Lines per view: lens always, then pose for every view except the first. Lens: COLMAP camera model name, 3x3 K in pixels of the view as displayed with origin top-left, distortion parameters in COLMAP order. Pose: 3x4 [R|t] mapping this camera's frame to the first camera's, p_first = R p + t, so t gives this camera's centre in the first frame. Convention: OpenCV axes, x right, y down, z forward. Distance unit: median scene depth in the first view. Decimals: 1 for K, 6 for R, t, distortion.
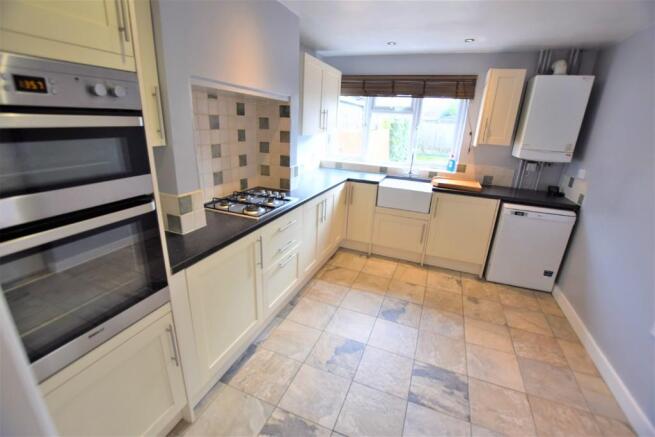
lens RADIAL K [[290.0, 0, 327.6], [0, 290.0, 218.4], [0, 0, 1]] dist [-0.029564, 0.001632]
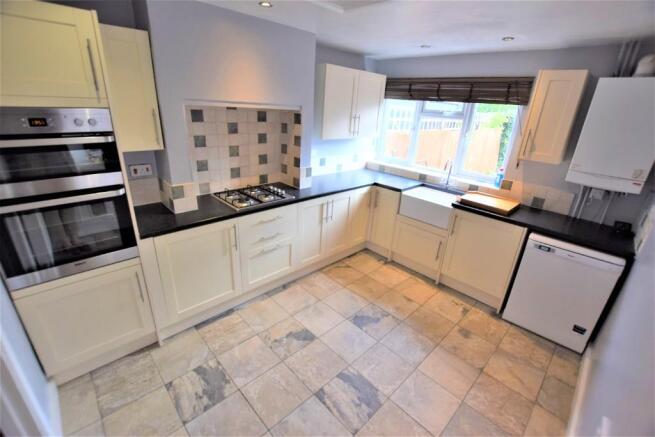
lens RADIAL K [[290.0, 0, 328.1], [0, 290.0, 217.6], [0, 0, 1]] dist [-0.029564, 0.001632]
pose [[0.911991, 0.152131, -0.380958, 0.418199], [-0.142638, 0.988343, 0.053215, -0.061840], [0.384613, 0.005808, 0.923060, 0.004271]]
